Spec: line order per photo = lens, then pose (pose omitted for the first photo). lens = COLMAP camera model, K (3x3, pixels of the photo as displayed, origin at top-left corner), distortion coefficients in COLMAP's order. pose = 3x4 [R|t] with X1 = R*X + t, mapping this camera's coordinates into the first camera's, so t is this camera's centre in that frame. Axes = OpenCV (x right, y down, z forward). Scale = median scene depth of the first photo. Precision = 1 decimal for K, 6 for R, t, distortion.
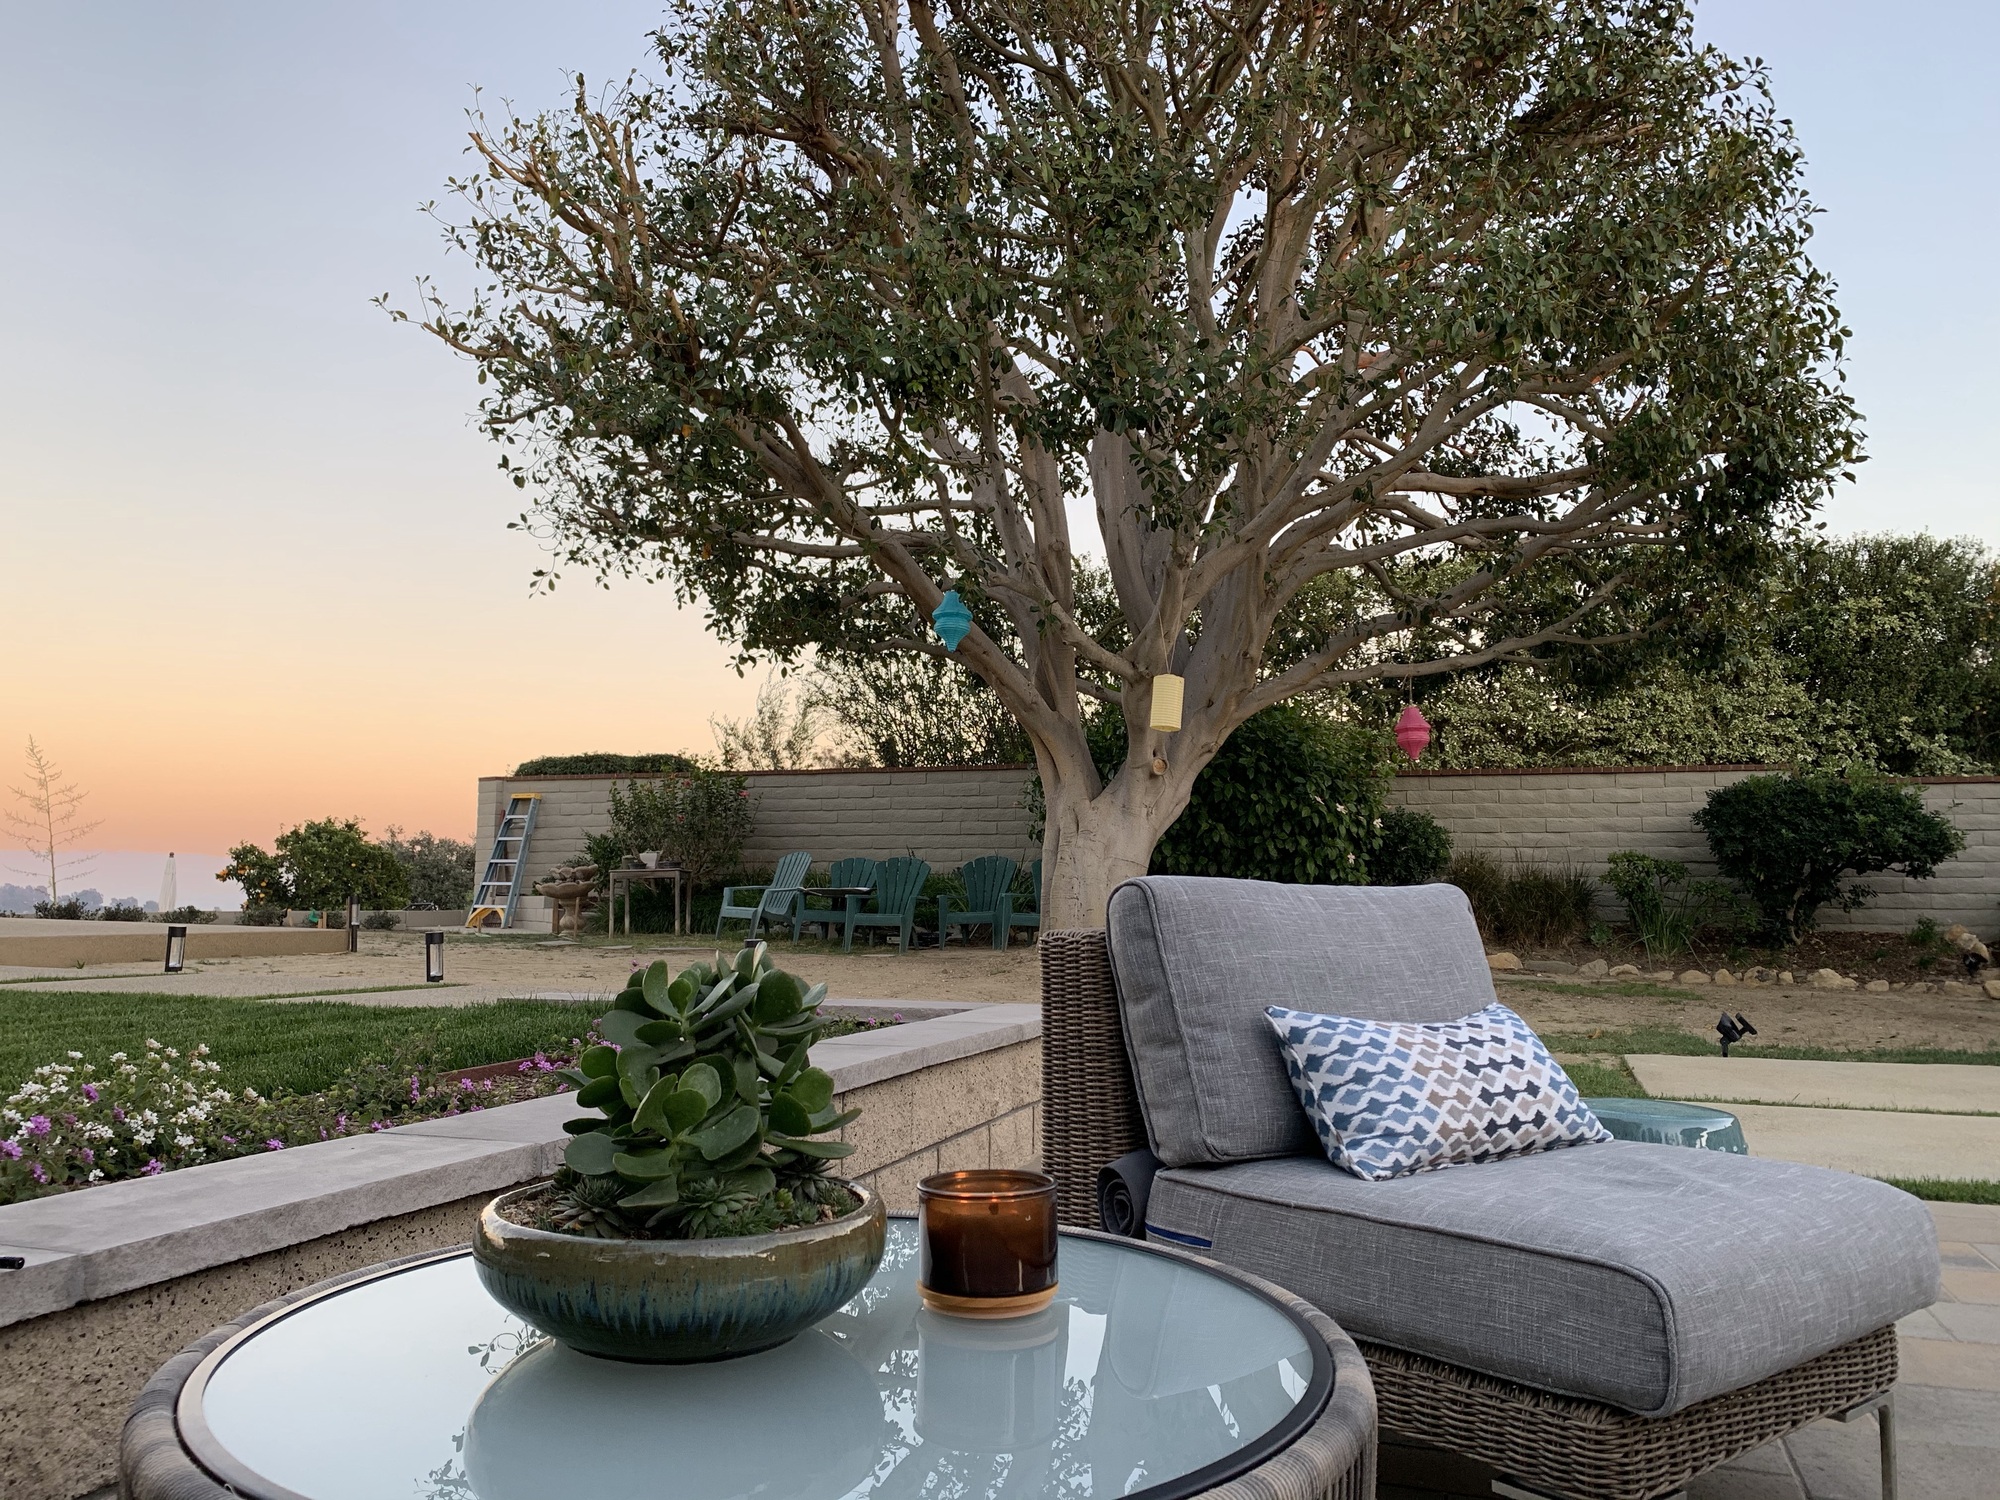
lens RADIAL K [[1515.8, 0, 1000.2], [0, 1515.8, 751.5], [0, 0, 1]] dist [-0.004842, -0.005904]
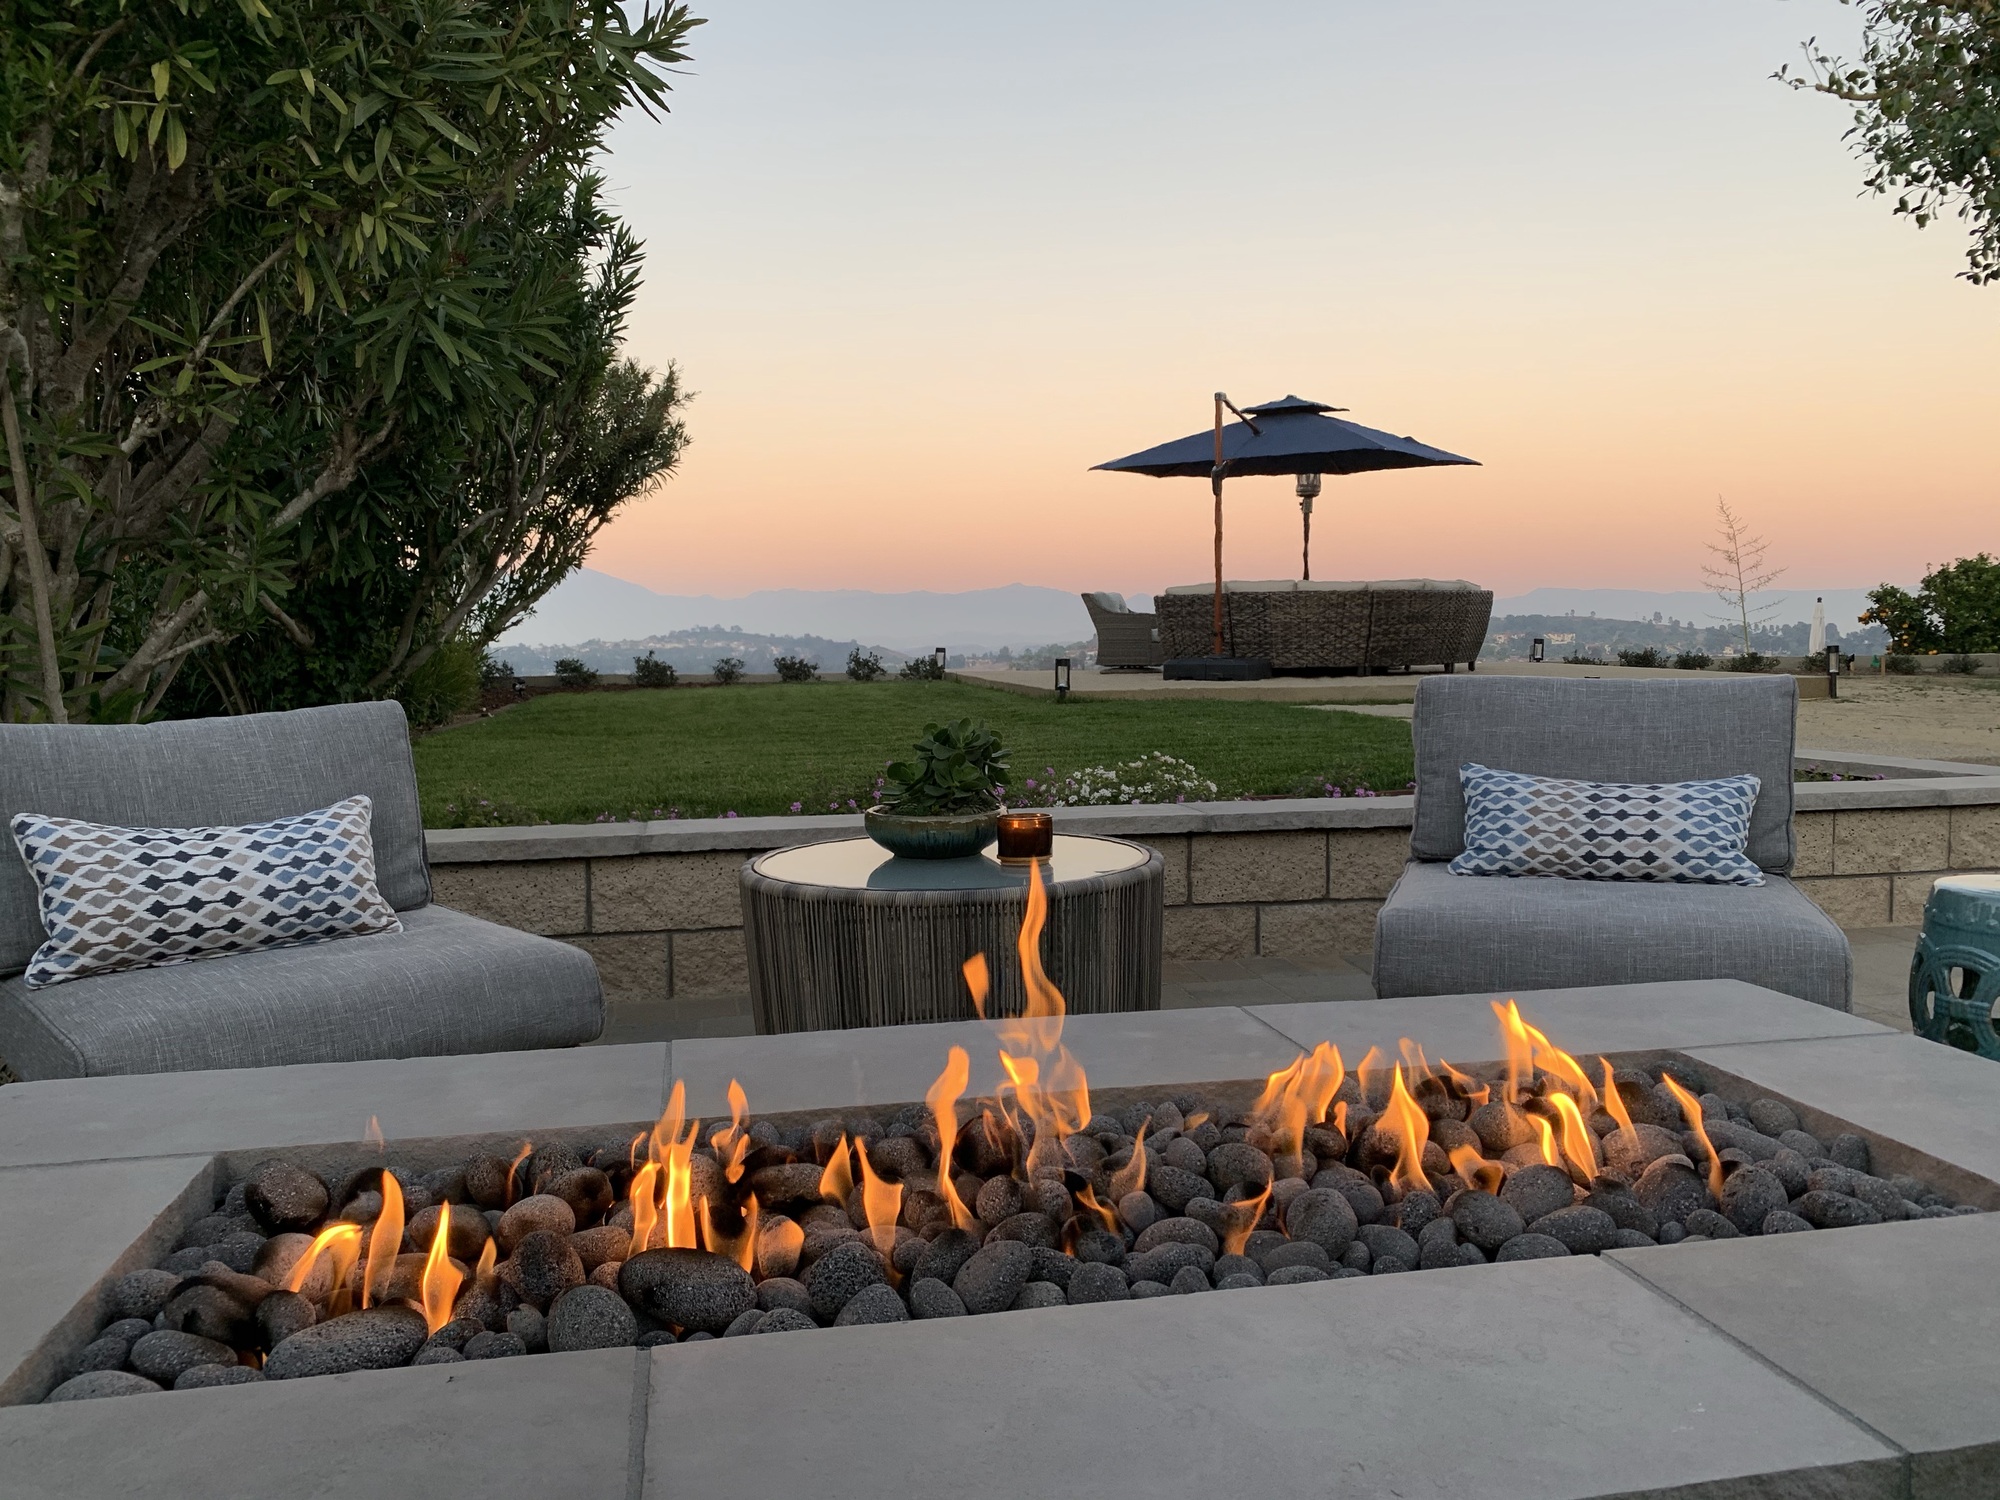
lens RADIAL K [[1515.8, 0, 1000.1], [0, 1515.8, 749.5], [0, 0, 1]] dist [-0.004842, -0.005904]
pose [[0.495558, 0.044886, -0.867414, 0.195666], [0.103926, 0.988425, 0.110521, -0.009490], [0.862335, -0.144916, 0.485158, -0.020883]]
